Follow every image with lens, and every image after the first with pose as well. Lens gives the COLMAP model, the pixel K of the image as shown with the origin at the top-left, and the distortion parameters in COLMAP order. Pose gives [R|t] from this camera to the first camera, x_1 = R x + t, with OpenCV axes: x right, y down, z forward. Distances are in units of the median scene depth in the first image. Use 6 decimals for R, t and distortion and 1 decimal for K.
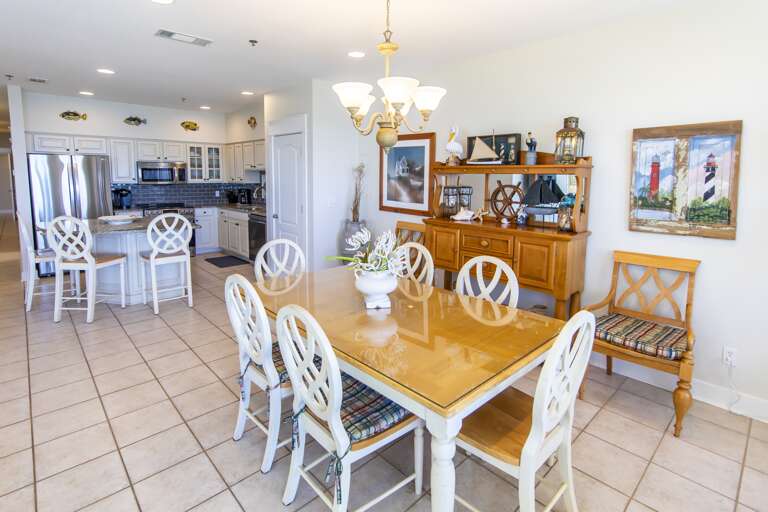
lens RADIAL K [[389.4, 0, 394.5], [0, 389.4, 214.7], [0, 0, 1]] dist [0.008975, -0.001979]
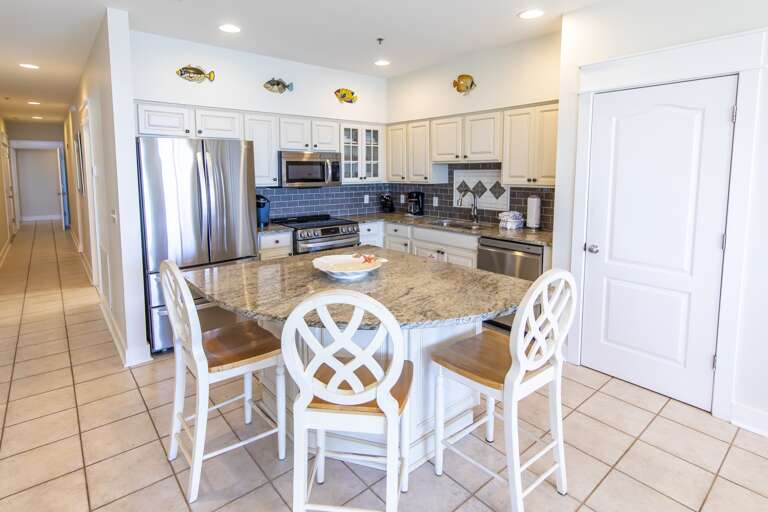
lens RADIAL K [[389.4, 0, 374.5], [0, 389.4, 207.9], [0, 0, 1]] dist [0.008975, -0.001979]
pose [[0.997905, -0.005868, -0.064427, -0.443198], [0.005397, 0.999957, -0.007485, -0.037673], [0.064468, 0.007121, 0.997894, 0.369230]]
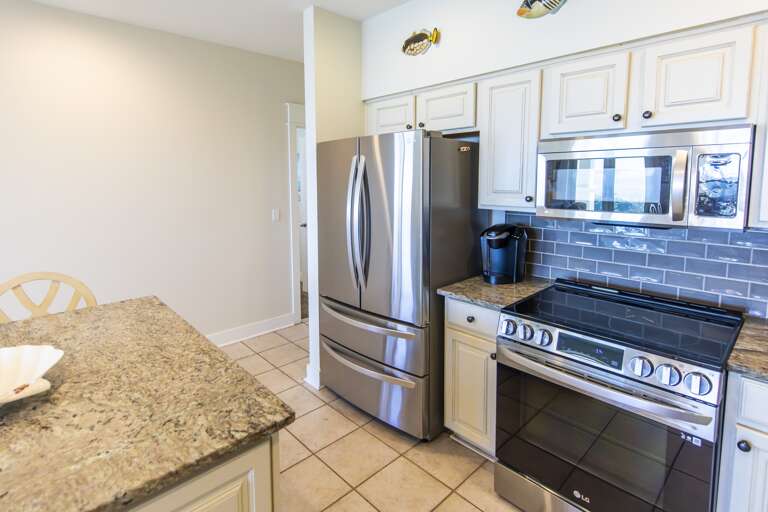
lens RADIAL K [[389.4, 0, 373.8], [0, 389.4, 215.2], [0, 0, 1]] dist [0.008975, -0.001979]
pose [[-0.004867, 0.088742, -0.996043, -0.339421], [-0.098107, 0.991207, 0.088790, -0.088573], [0.995164, 0.098151, 0.003882, 0.832924]]
